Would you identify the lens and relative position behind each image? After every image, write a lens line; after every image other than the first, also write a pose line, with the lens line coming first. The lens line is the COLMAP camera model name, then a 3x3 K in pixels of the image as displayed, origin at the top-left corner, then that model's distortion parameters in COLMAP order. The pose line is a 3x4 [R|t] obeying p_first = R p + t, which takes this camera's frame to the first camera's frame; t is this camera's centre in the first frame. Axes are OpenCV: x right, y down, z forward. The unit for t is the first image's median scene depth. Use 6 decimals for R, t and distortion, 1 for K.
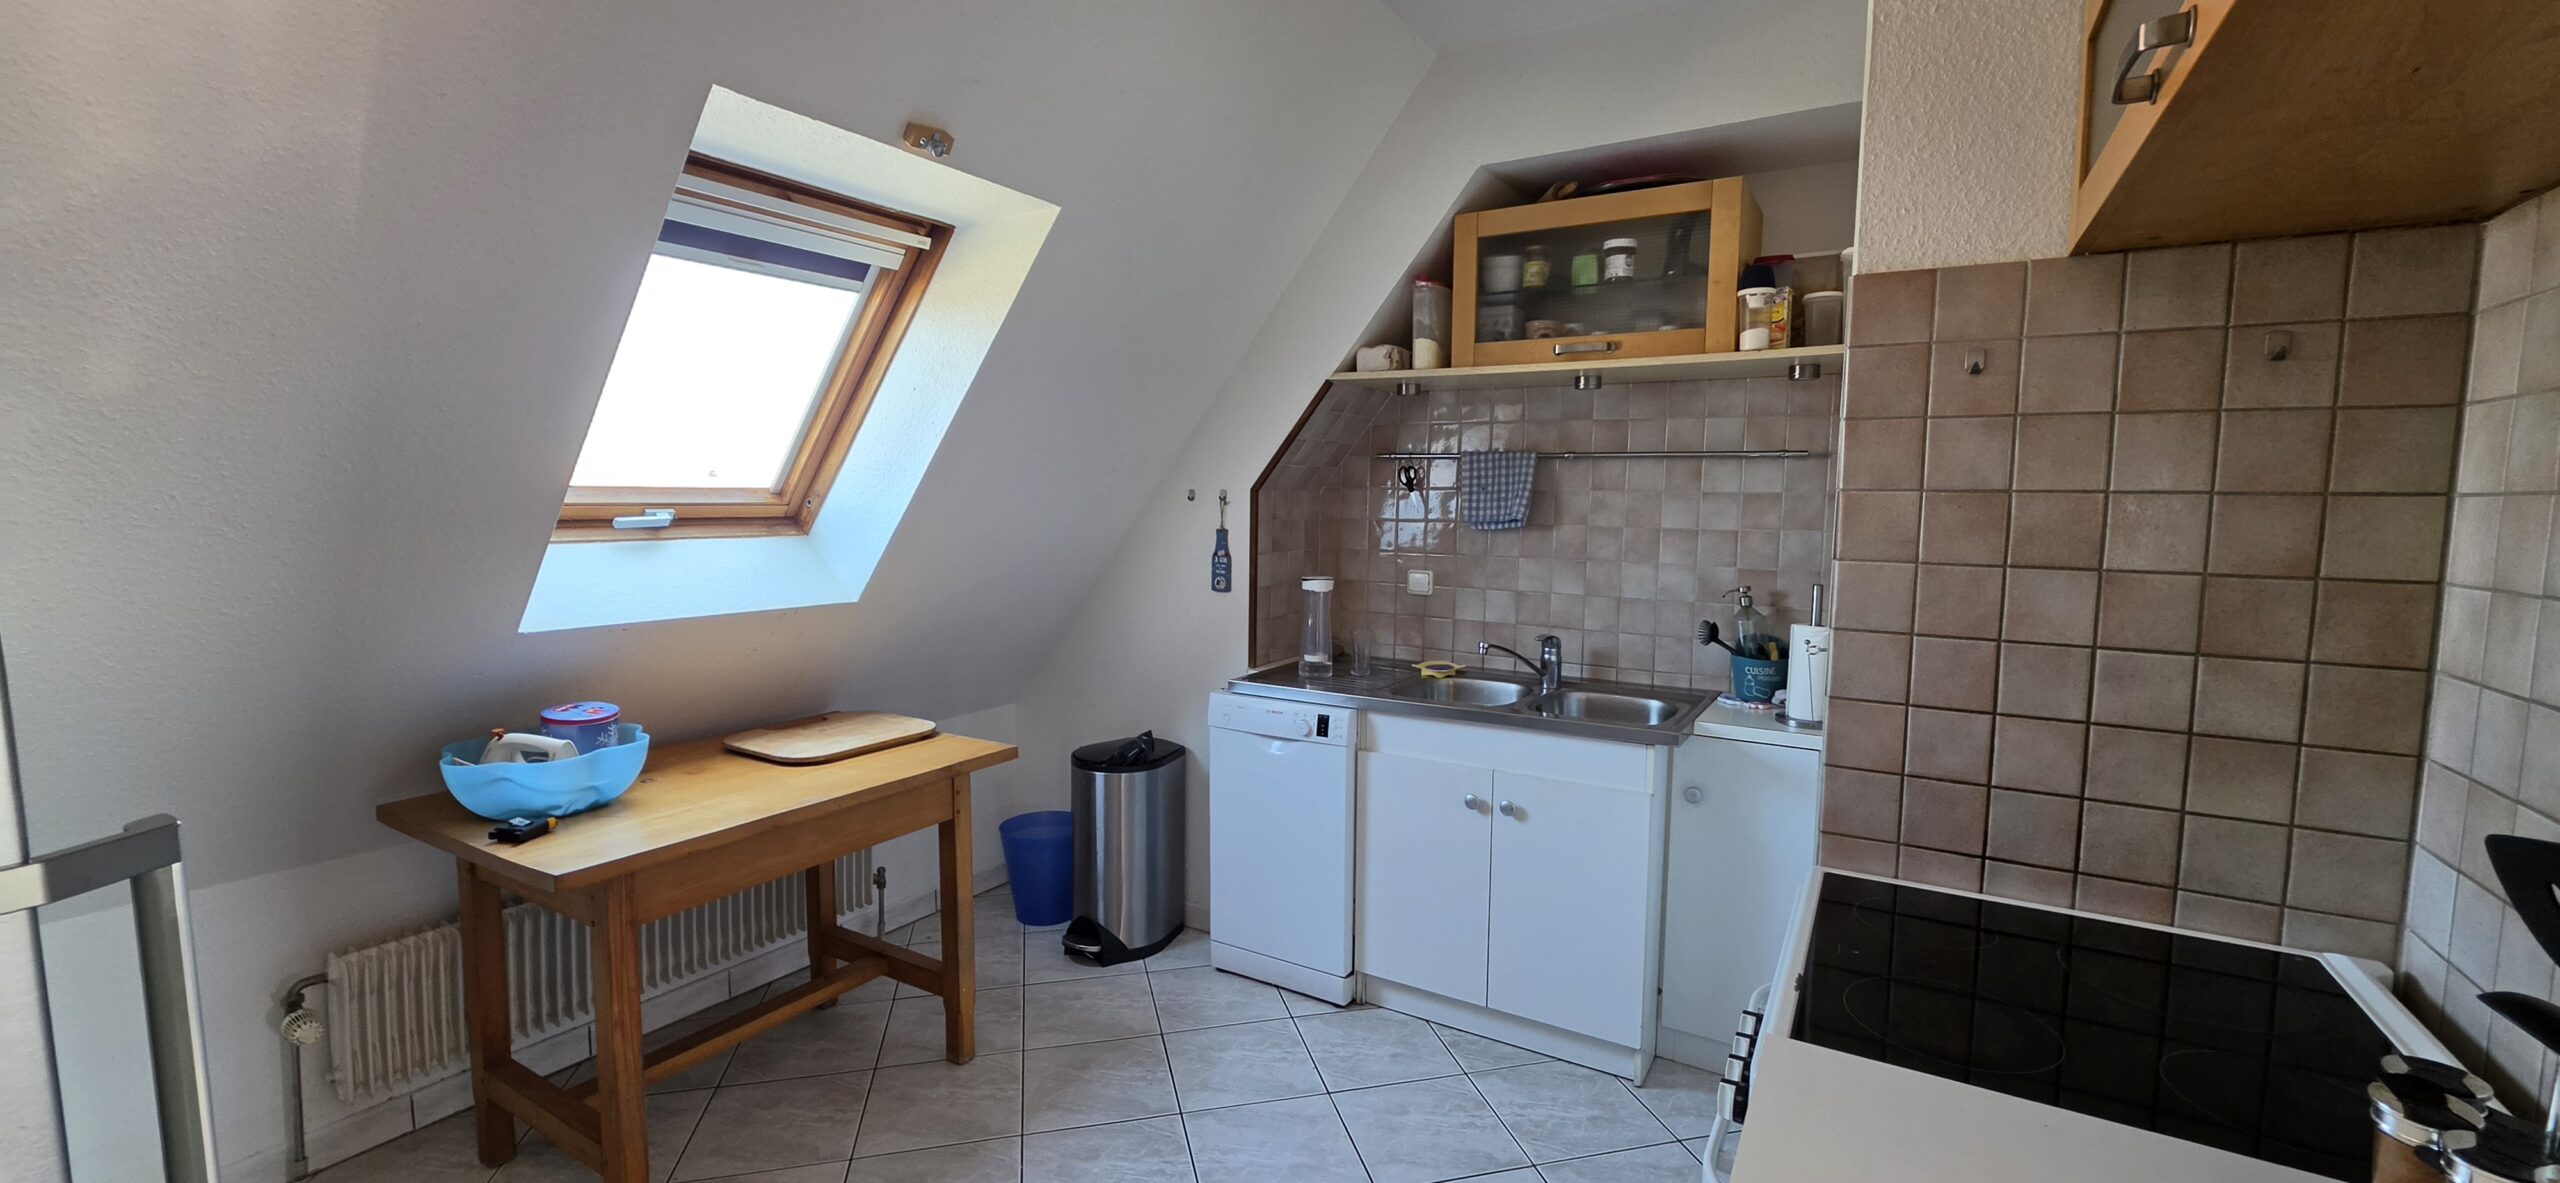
lens RADIAL K [[1026.2, 0, 1277.5], [0, 1026.2, 584.6], [0, 0, 1]] dist [0.002582, -0.000228]
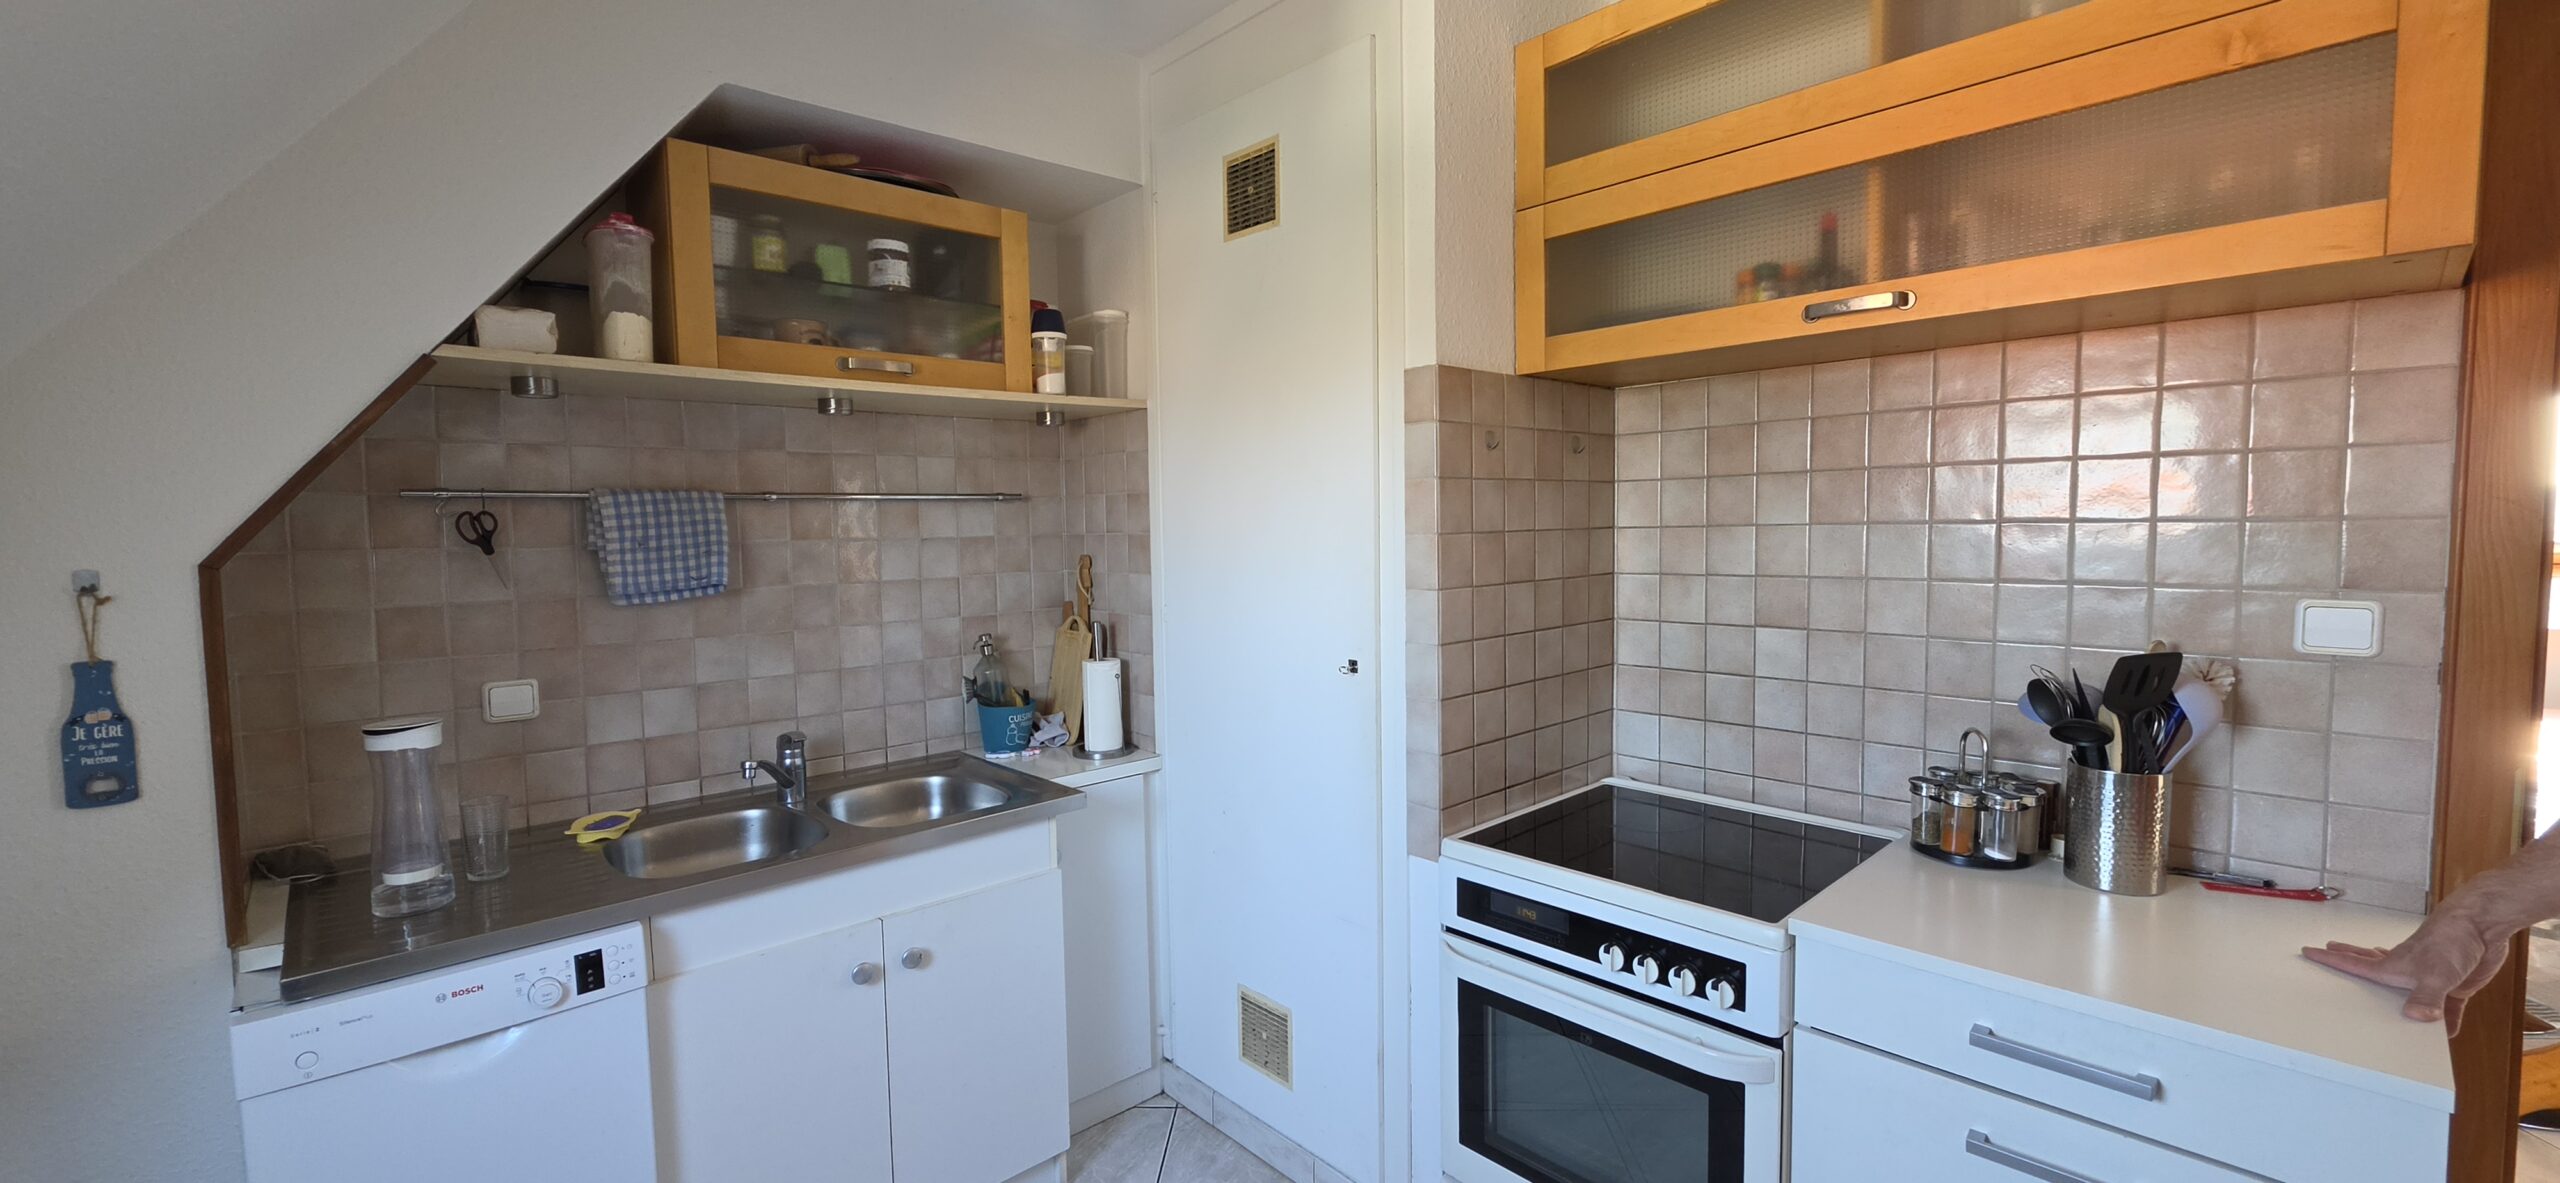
lens RADIAL K [[1026.2, 0, 1280.9], [0, 1026.2, 587.4], [0, 0, 1]] dist [0.002582, -0.000228]
pose [[0.263135, -0.081305, 0.961327, -0.382917], [0.107380, 0.992719, 0.054568, -0.063220], [-0.958765, 0.088869, 0.269950, 0.462011]]
